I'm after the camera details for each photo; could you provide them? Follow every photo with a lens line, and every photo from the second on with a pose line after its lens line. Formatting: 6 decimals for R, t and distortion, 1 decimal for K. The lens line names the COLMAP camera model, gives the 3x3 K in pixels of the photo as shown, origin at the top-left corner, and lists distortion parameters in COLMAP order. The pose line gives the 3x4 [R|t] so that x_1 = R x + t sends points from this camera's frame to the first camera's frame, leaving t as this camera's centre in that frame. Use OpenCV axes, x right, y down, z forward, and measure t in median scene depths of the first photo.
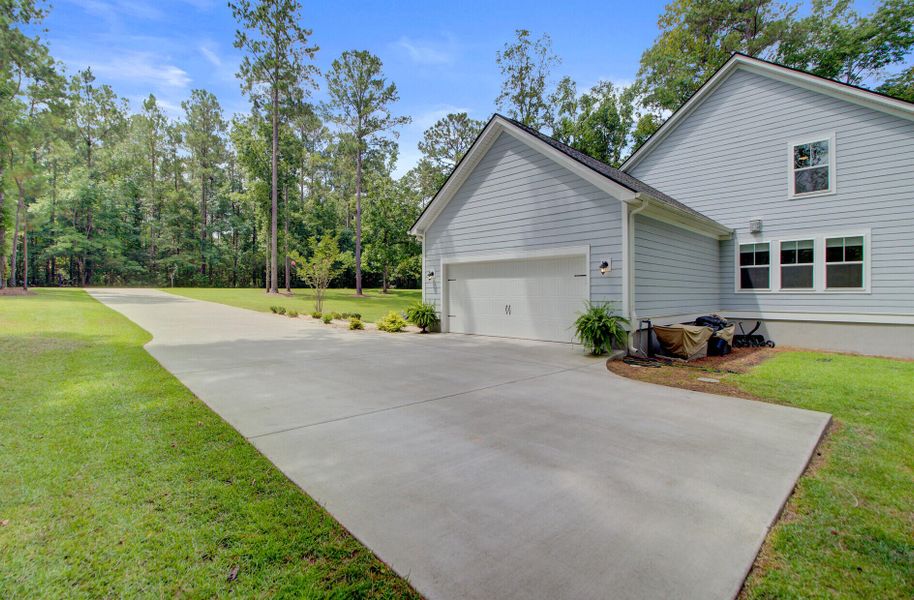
lens RADIAL K [[420.3, 0, 455.1], [0, 420.3, 292.5], [0, 0, 1]] dist [-0.003192, 0.000011]
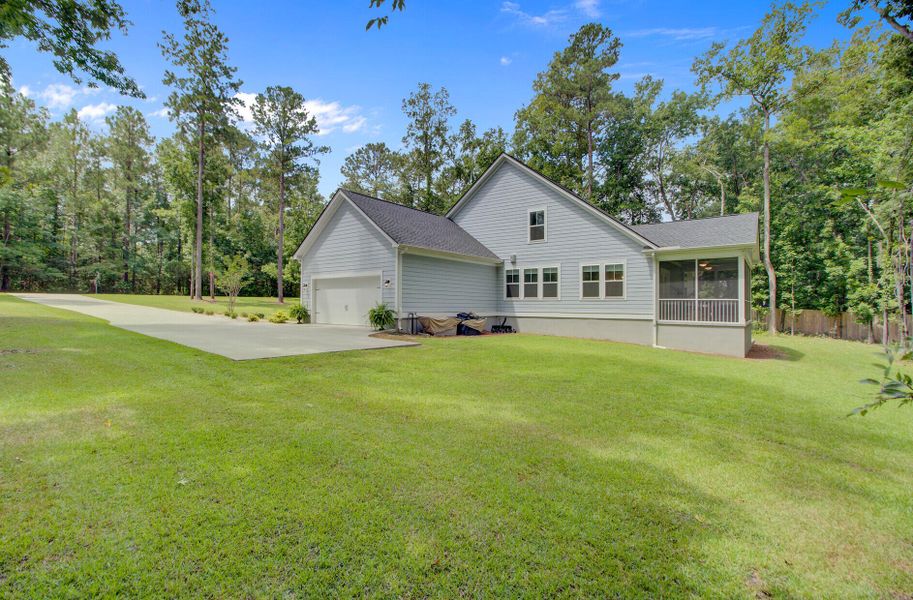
lens RADIAL K [[417.0, 0, 456.5], [0, 417.0, 300.0], [0, 0, 1]] dist [0.001919, -0.000184]
pose [[0.990015, 0.010753, 0.140553, 0.085311], [-0.009382, 0.999902, -0.010416, 0.006257], [-0.140651, 0.008993, 0.990018, -0.178398]]
